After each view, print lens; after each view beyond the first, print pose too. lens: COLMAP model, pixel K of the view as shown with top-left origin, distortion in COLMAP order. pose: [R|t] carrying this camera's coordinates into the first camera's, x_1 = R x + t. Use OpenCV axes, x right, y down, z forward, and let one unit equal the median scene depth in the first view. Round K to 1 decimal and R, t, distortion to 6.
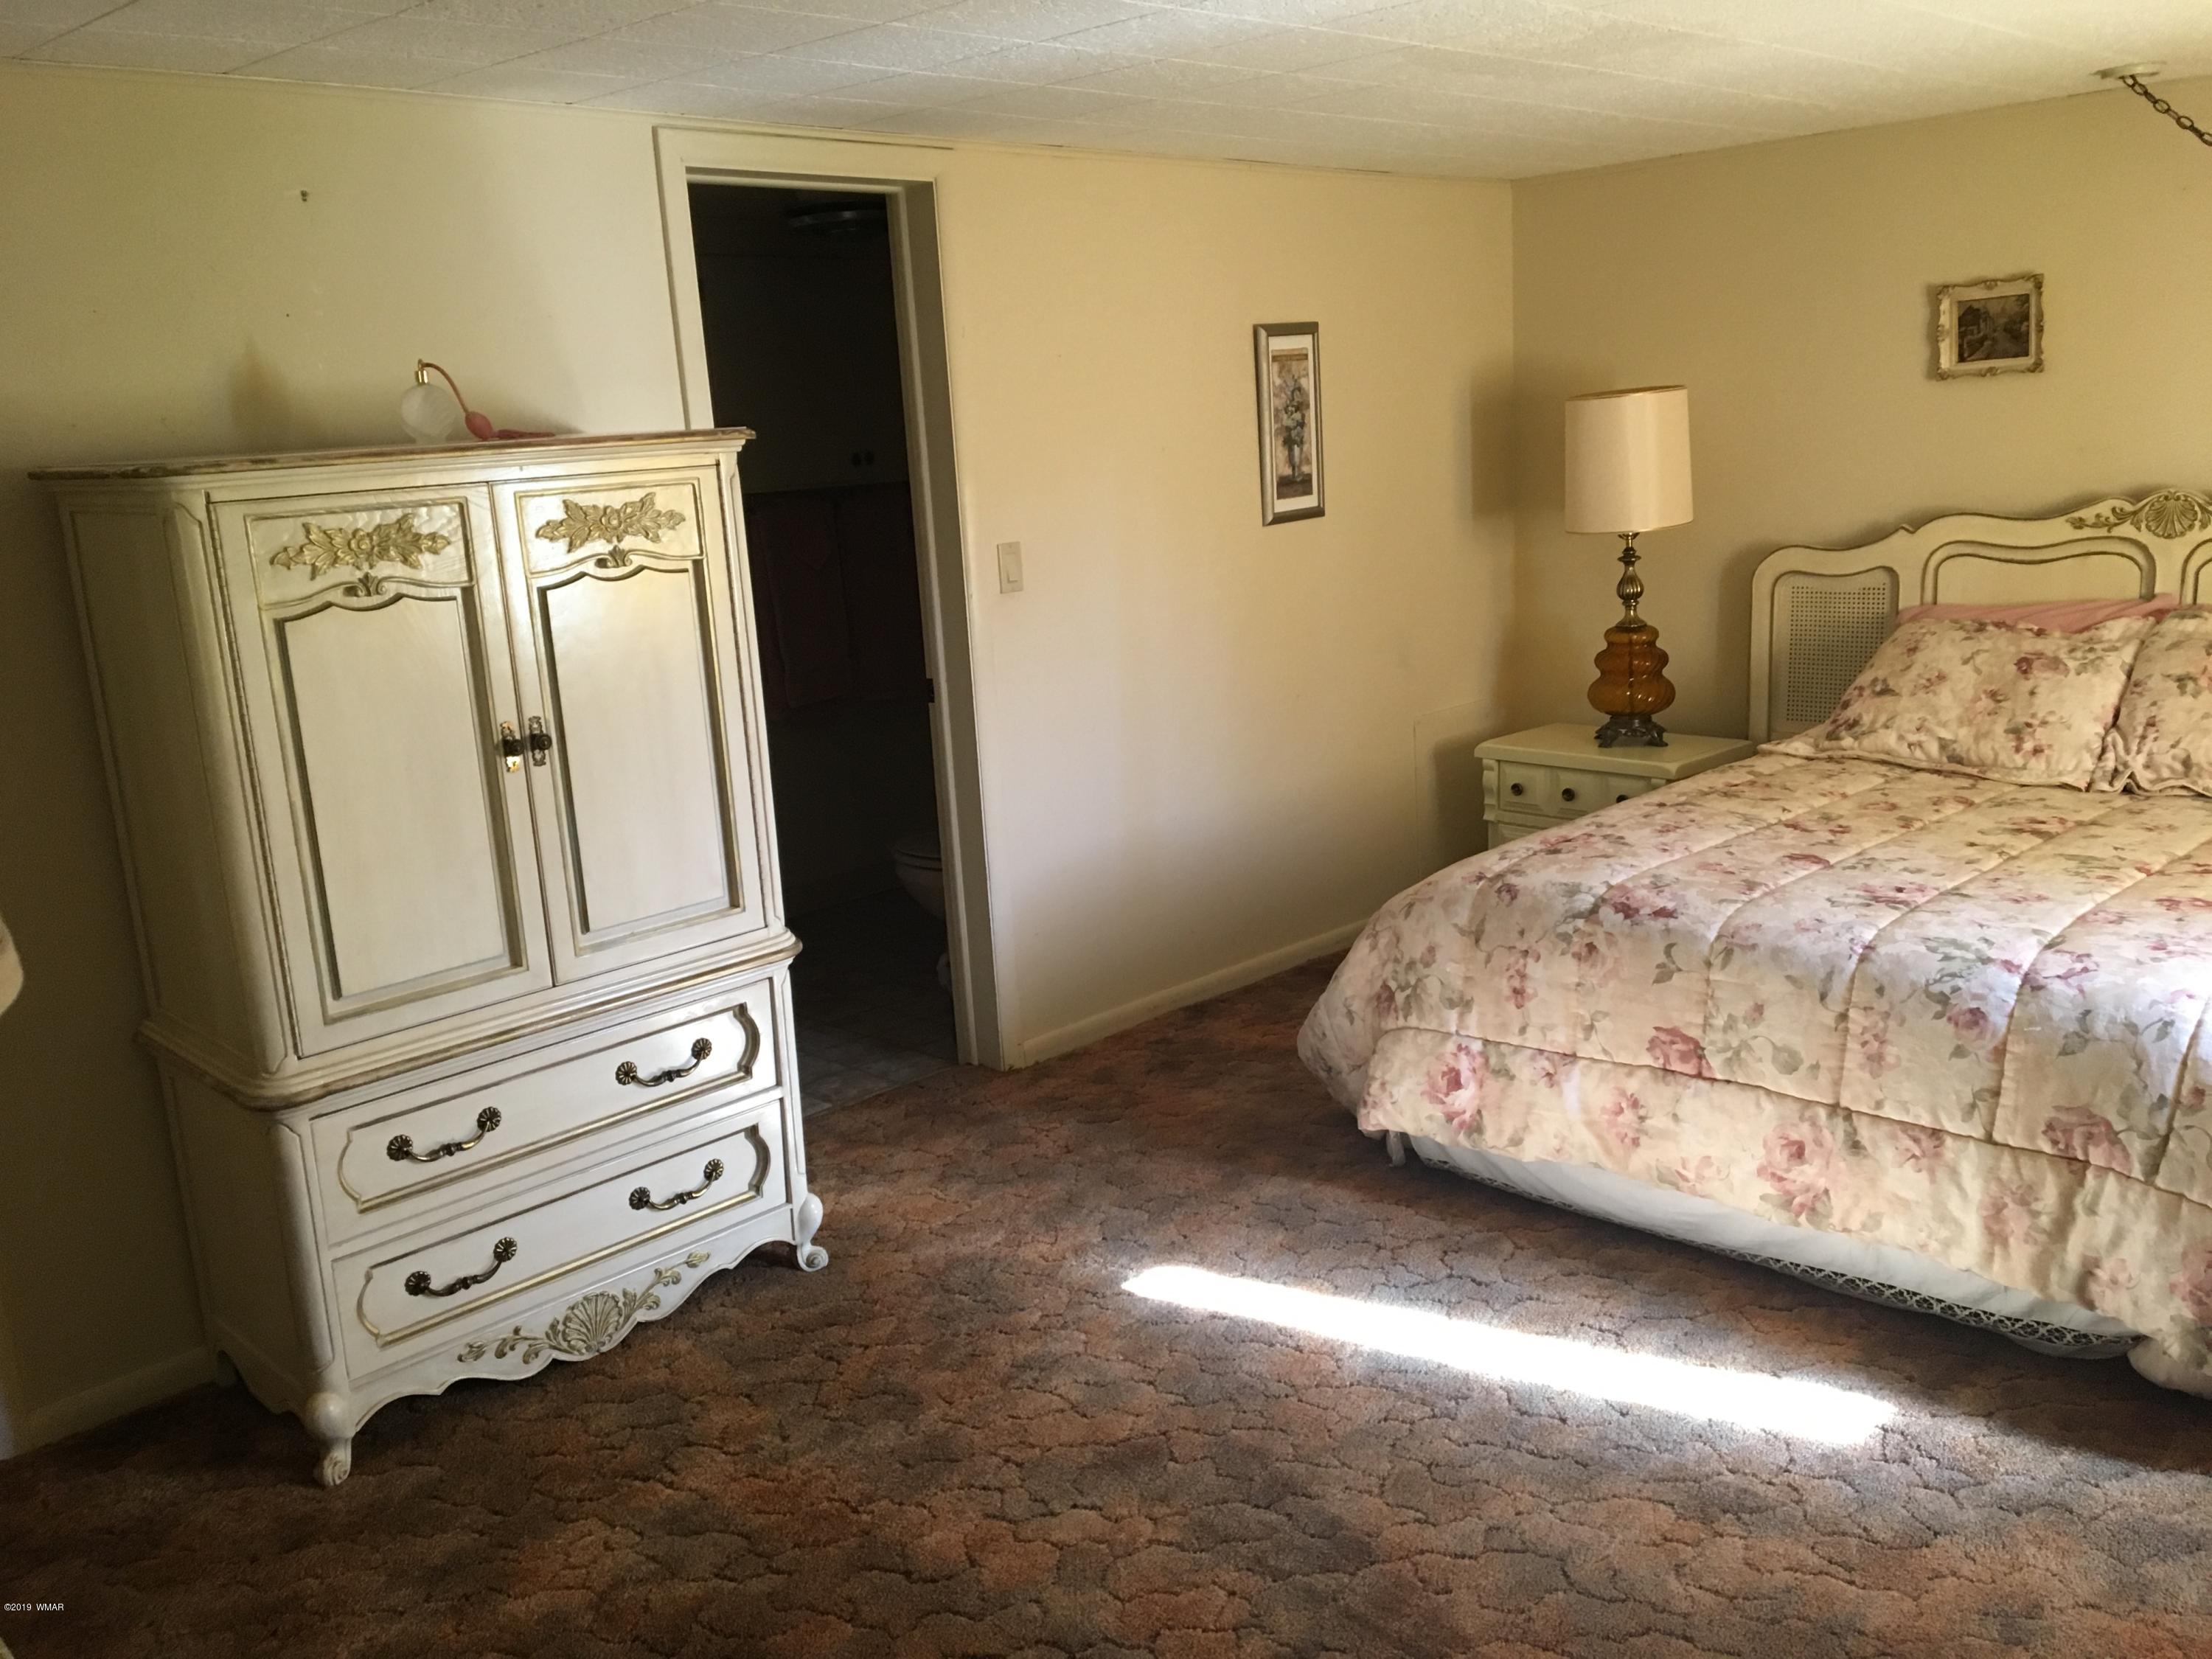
lens RADIAL K [[1843.2, 0, 1109.4], [0, 1843.2, 817.1], [0, 0, 1]] dist [0.118202, -0.208135]
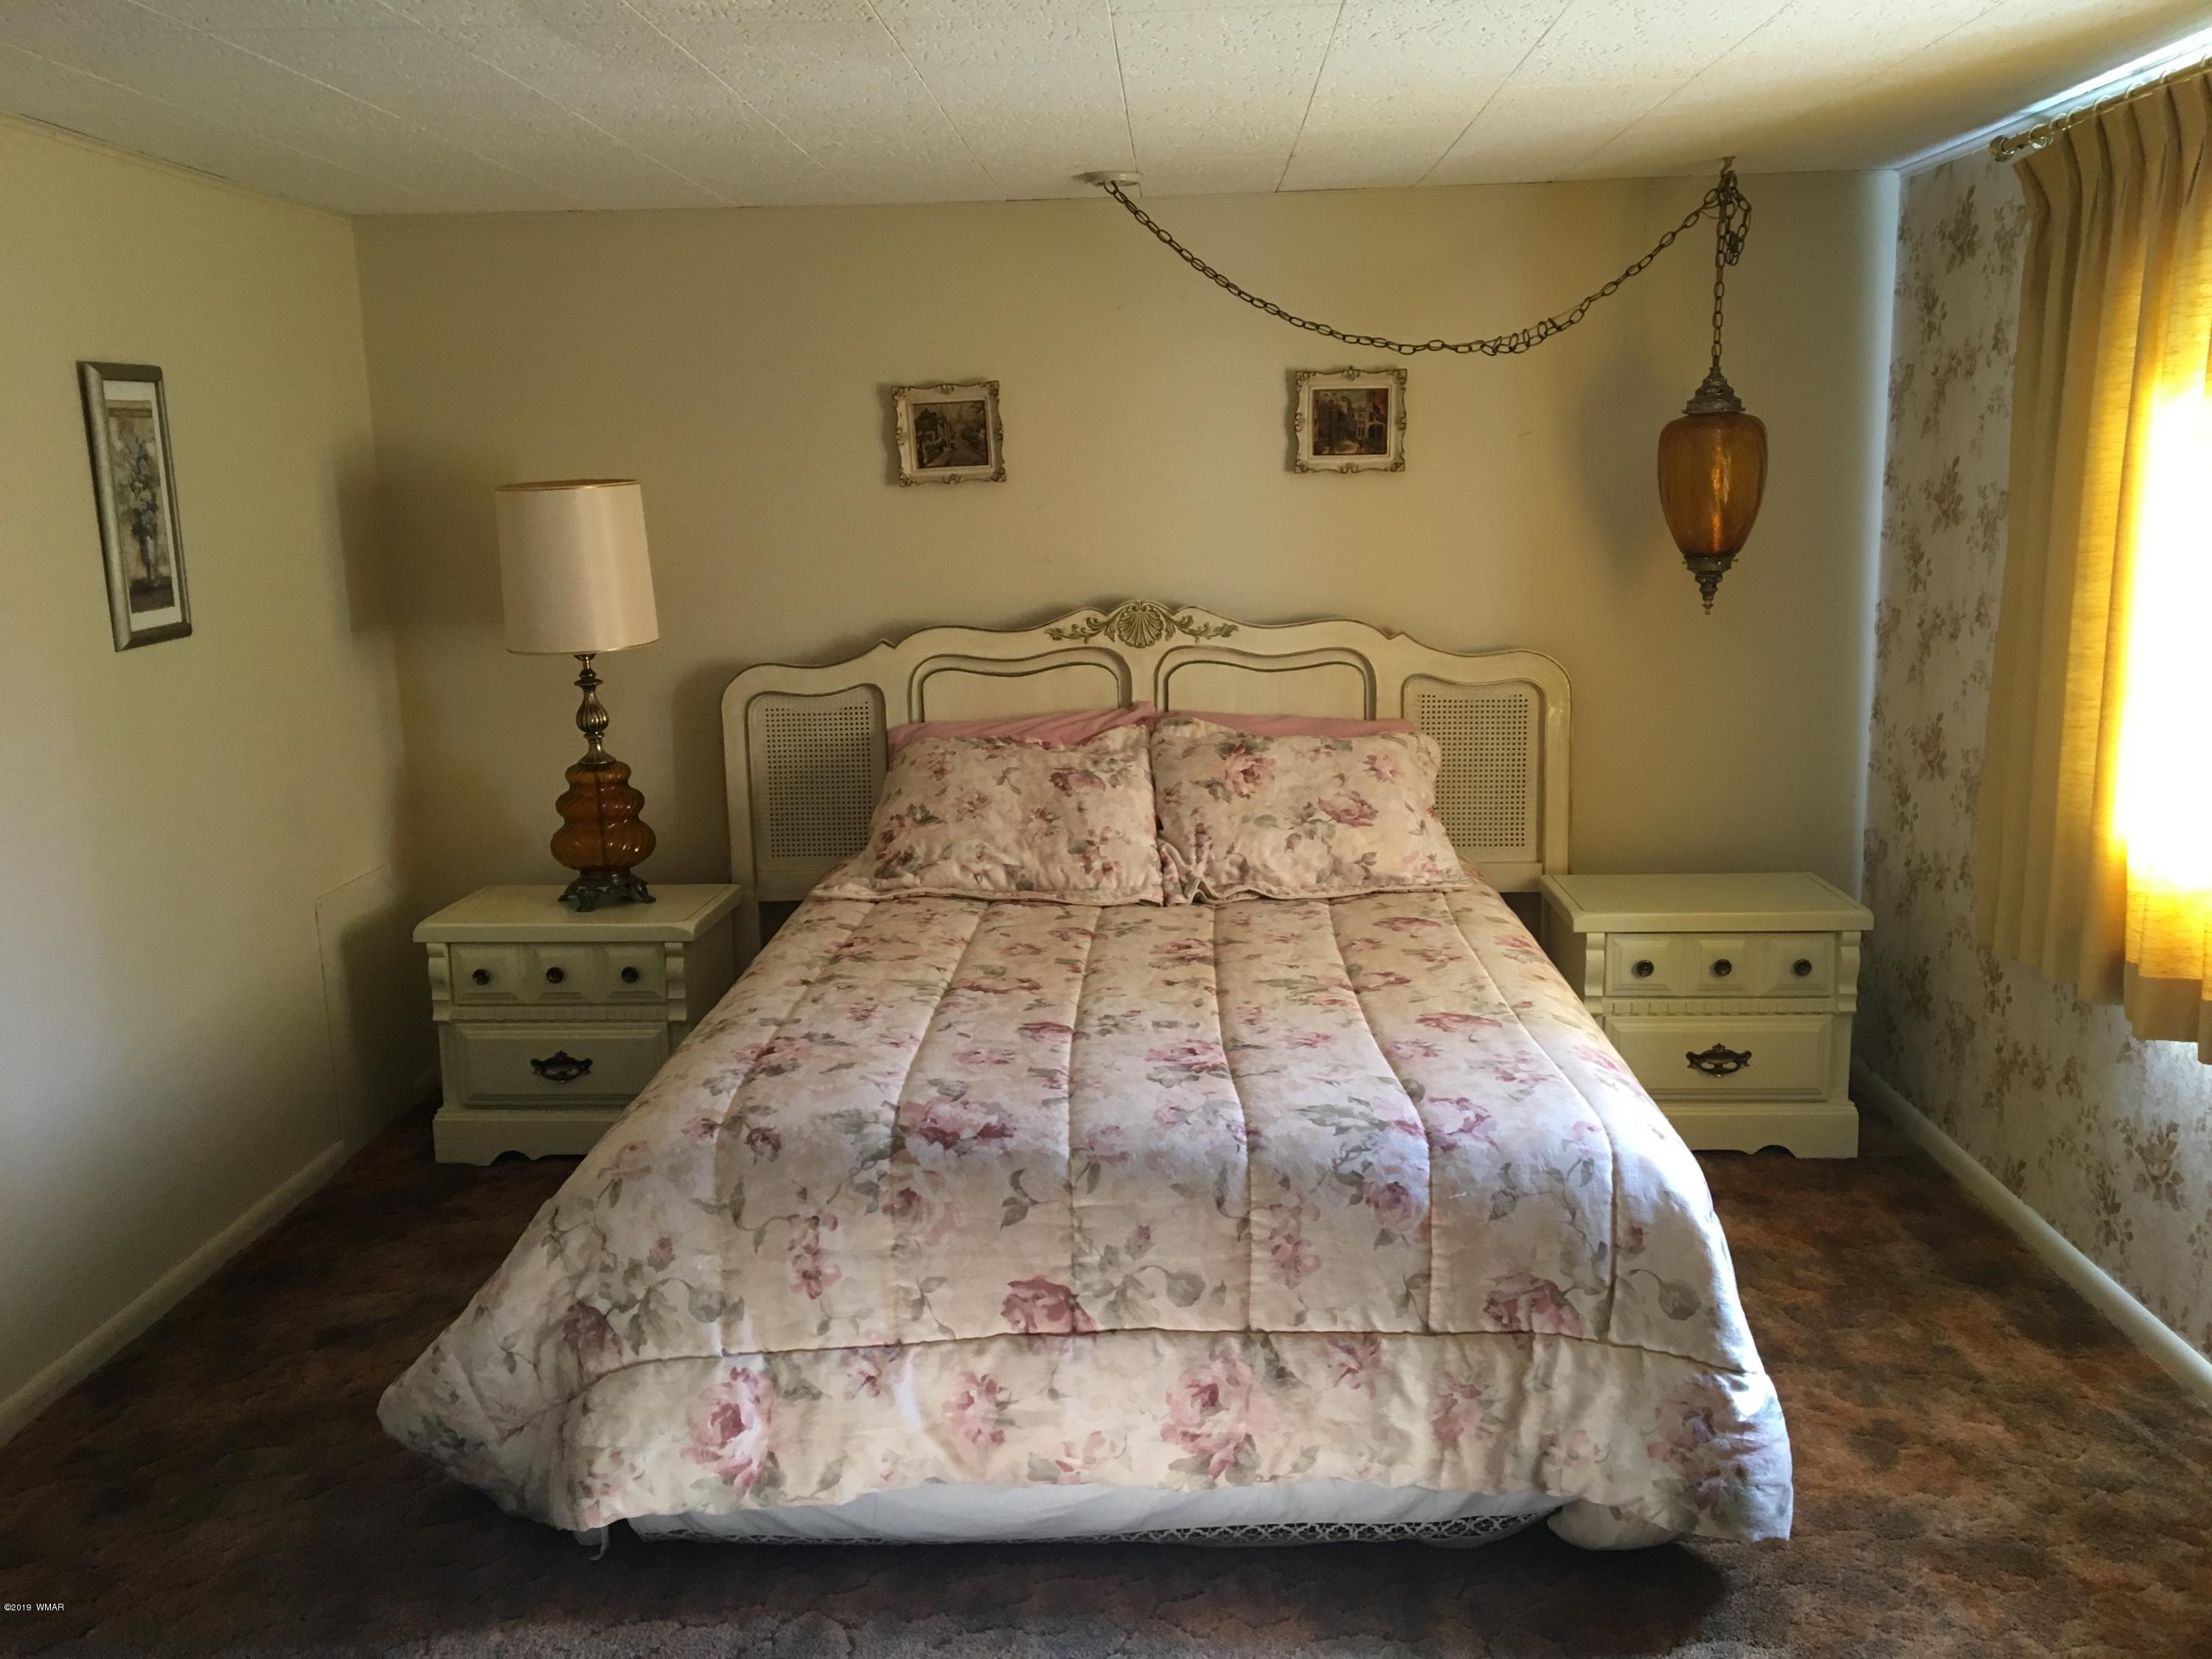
lens RADIAL K [[1843.2, 0, 1109.4], [0, 1843.2, 817.1], [0, 0, 1]] dist [0.118202, -0.208135]
pose [[0.735609, -0.084339, 0.672136, -0.166491], [0.124082, 0.992208, -0.011299, -0.060872], [-0.665946, 0.091712, 0.740341, 0.350247]]
